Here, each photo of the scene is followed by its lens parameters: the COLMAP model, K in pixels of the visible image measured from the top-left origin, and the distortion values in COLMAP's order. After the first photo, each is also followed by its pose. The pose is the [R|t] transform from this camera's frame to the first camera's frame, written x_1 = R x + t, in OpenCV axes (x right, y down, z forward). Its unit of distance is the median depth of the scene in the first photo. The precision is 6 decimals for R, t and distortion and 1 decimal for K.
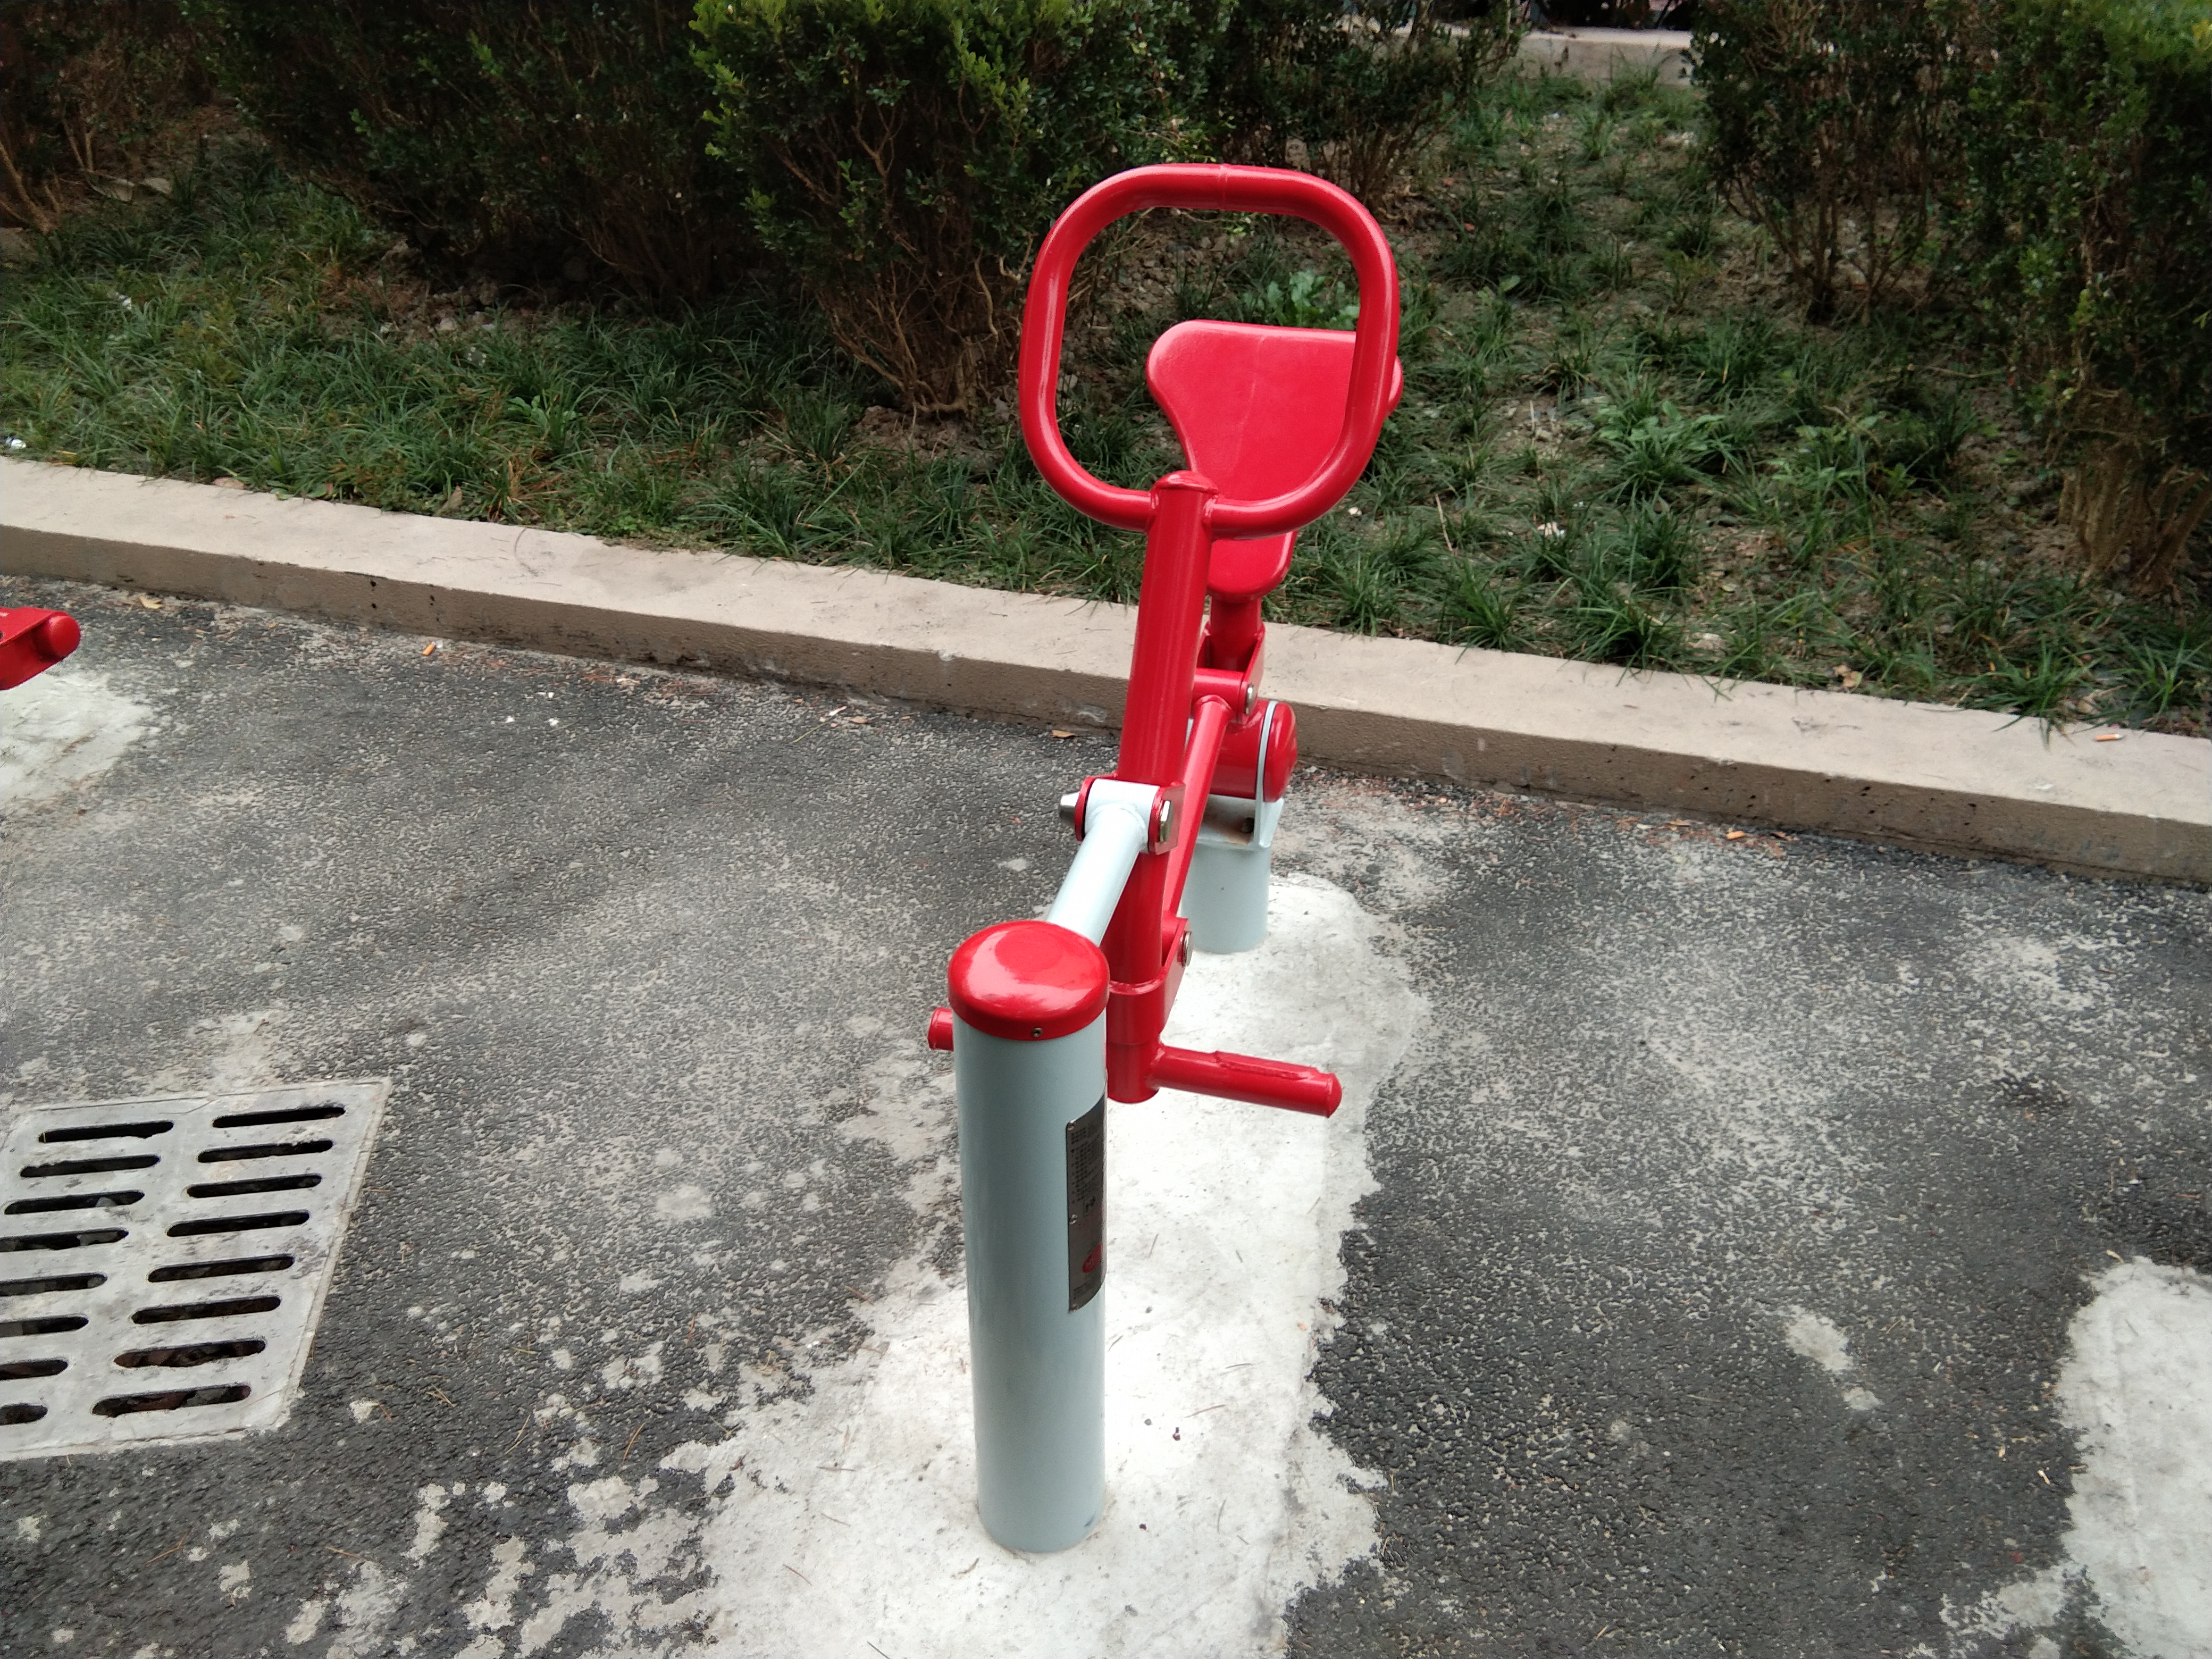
lens RADIAL K [[1736.6, 0, 1094.7], [0, 1736.6, 797.8], [0, 0, 1]] dist [0.122180, -0.176652]
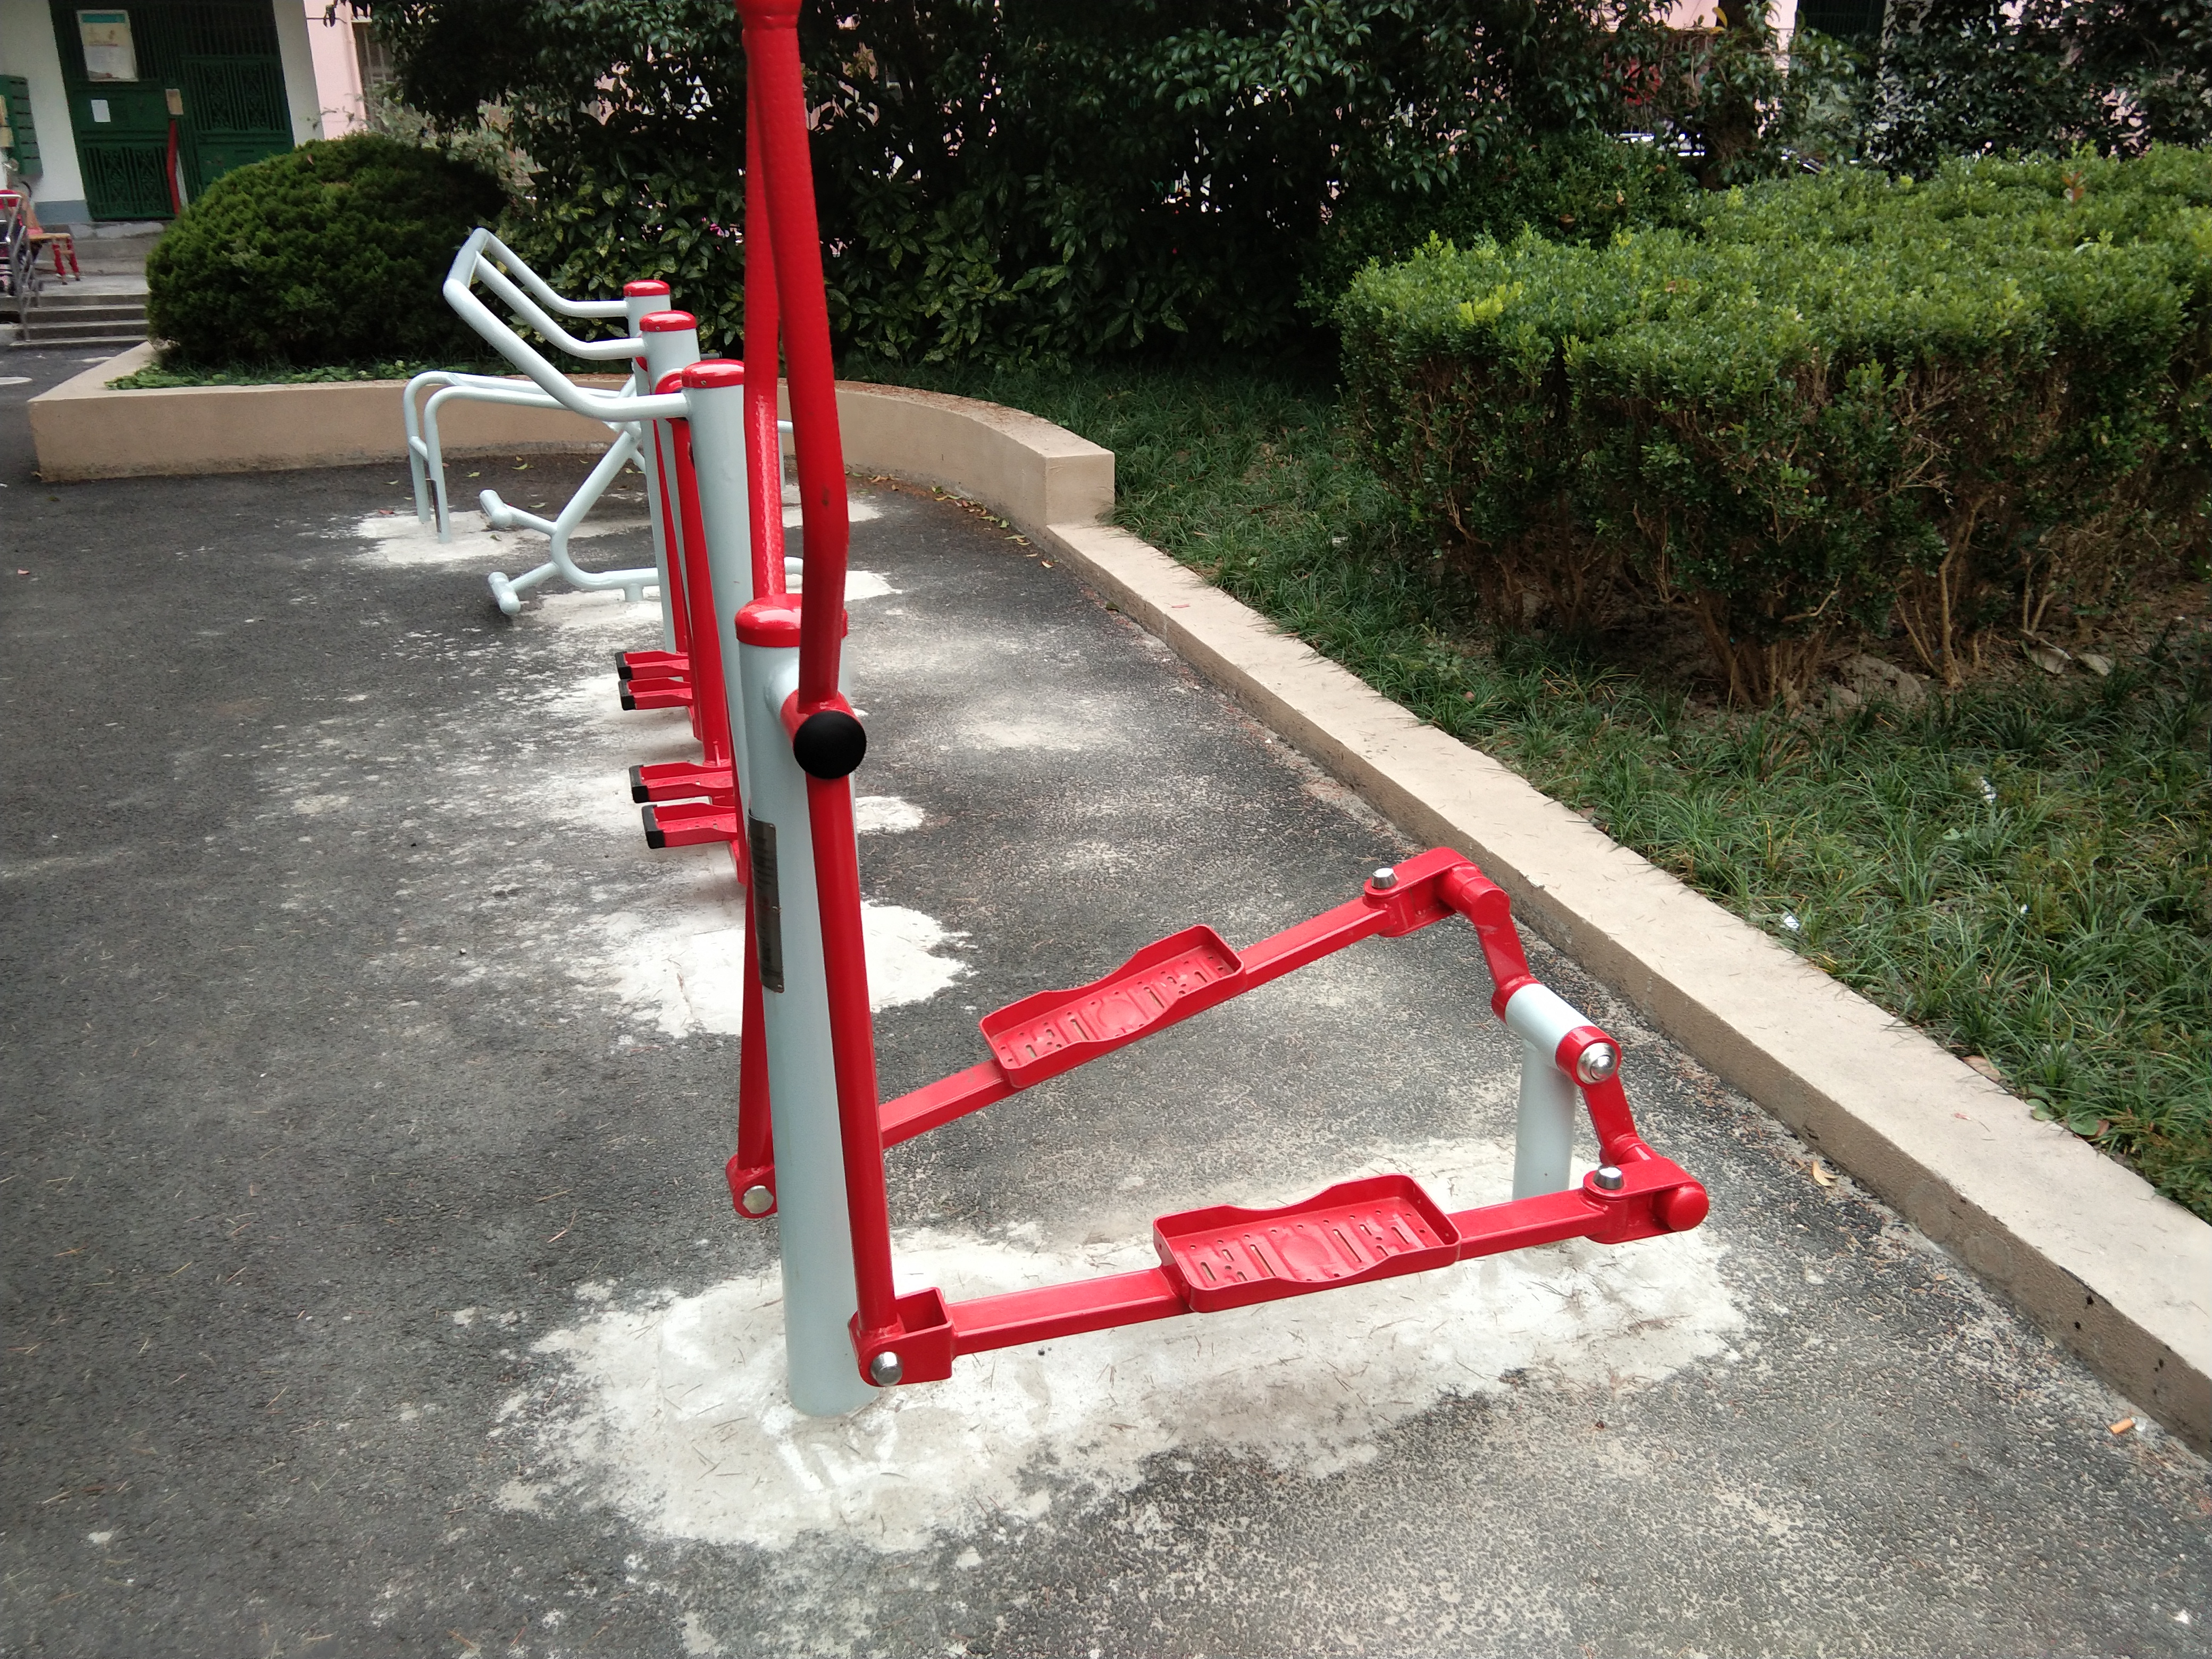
lens RADIAL K [[1736.6, 0, 1094.7], [0, 1736.6, 797.8], [0, 0, 1]] dist [0.122180, -0.176652]
pose [[0.526566, 0.280899, -0.802387, -0.107706], [-0.435440, 0.899743, 0.029224, -0.160651], [0.730151, 0.334003, 0.596089, 0.220595]]
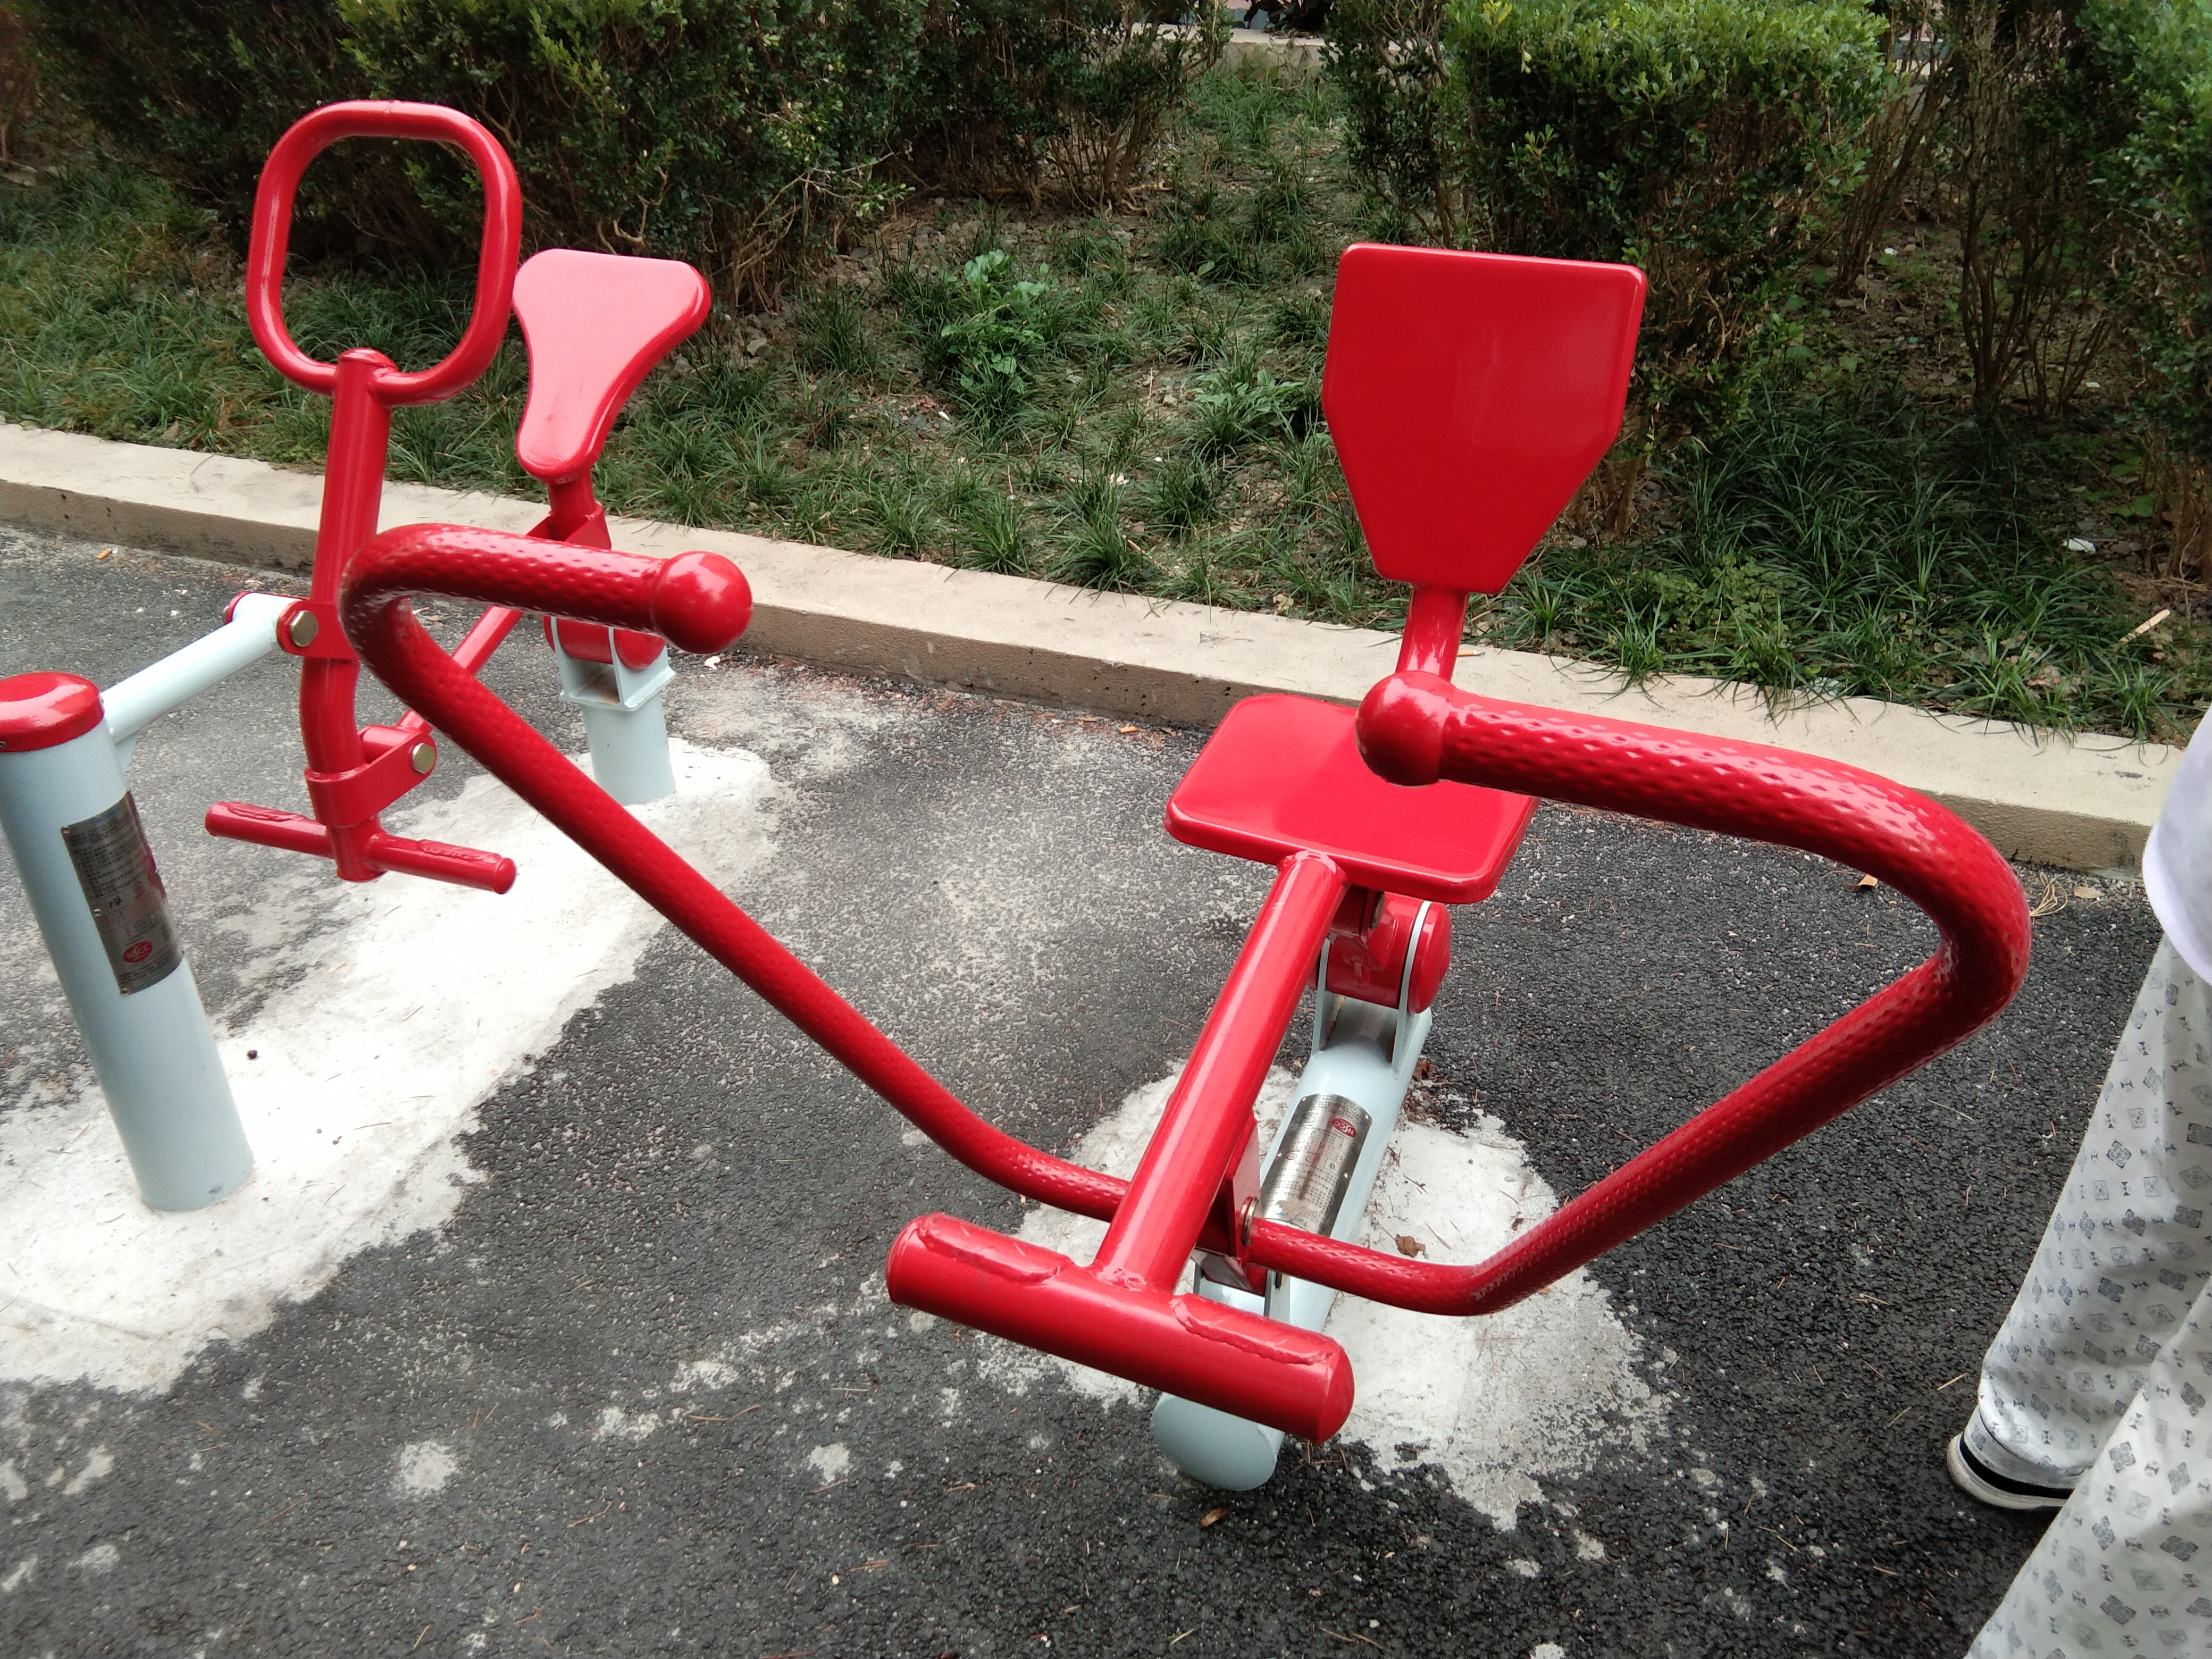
lens RADIAL K [[1736.6, 0, 1094.7], [0, 1736.6, 797.8], [0, 0, 1]] dist [0.122180, -0.176652]
pose [[0.996461, 0.032977, -0.077312, 0.383939], [-0.034090, 0.999333, -0.013113, 0.072057], [0.076828, 0.015702, 0.996921, -0.107200]]
